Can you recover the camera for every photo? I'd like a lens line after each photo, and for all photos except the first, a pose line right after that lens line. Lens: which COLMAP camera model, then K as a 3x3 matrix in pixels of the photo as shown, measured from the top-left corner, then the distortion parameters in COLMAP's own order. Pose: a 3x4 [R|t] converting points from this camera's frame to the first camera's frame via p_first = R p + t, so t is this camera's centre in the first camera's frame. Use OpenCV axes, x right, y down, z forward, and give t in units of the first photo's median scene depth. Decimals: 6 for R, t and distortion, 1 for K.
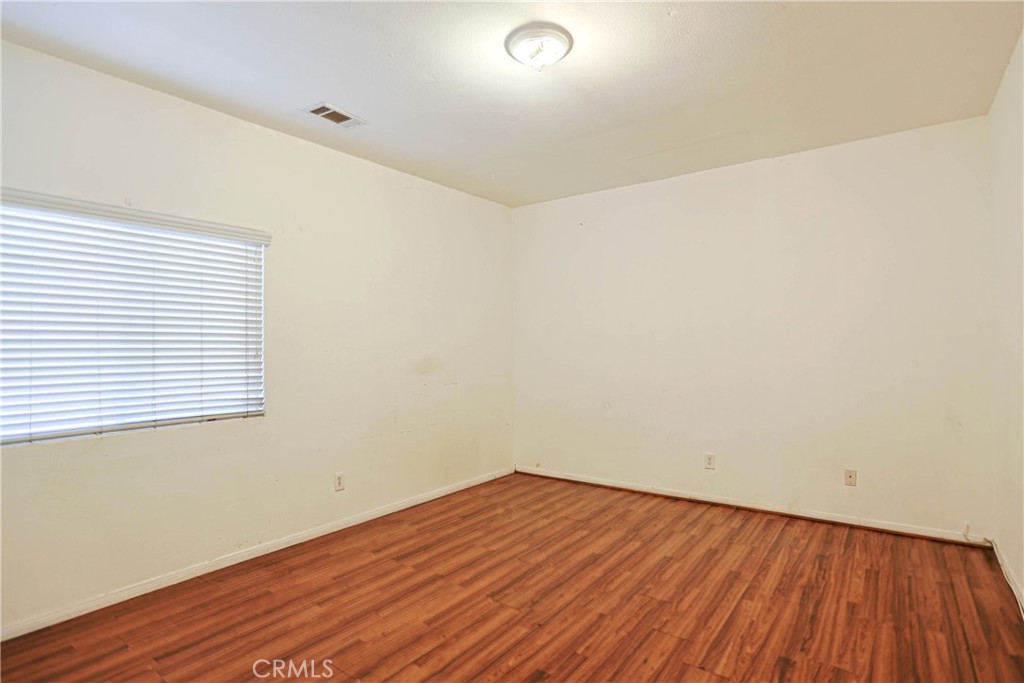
lens RADIAL K [[509.5, 0, 512.3], [0, 509.5, 341.7], [0, 0, 1]] dist [-0.002664, -0.000178]
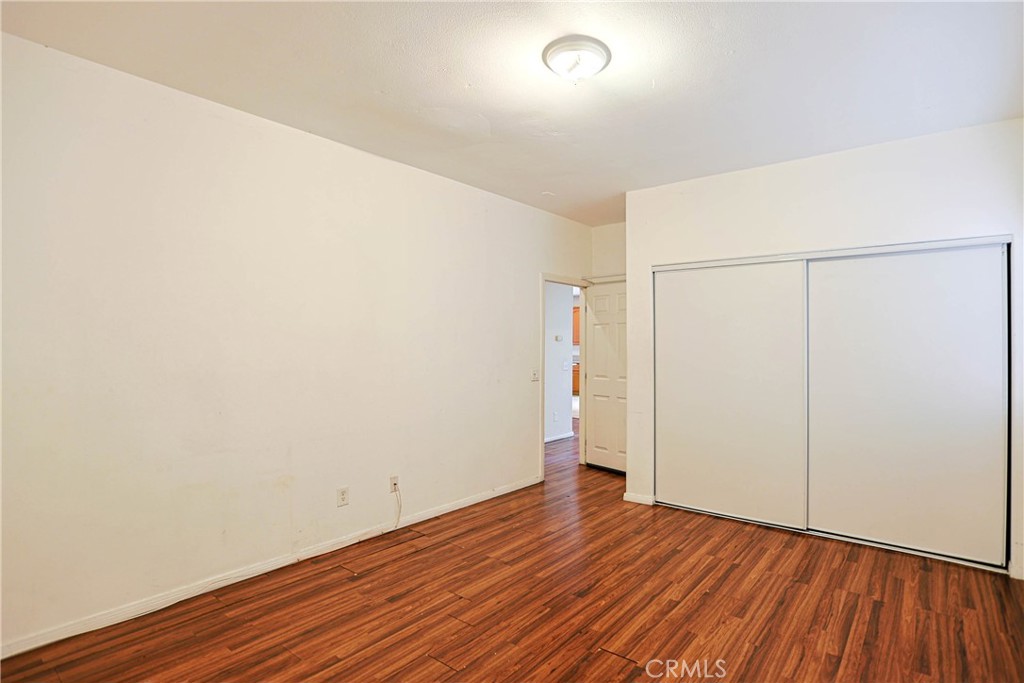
lens RADIAL K [[509.5, 0, 511.1], [0, 509.5, 343.3], [0, 0, 1]] dist [-0.002664, -0.000178]
pose [[-0.995963, 0.005223, 0.089615, 0.099496], [0.004808, 0.999977, -0.004843, -0.025089], [-0.089639, -0.004392, -0.995965, 2.067926]]
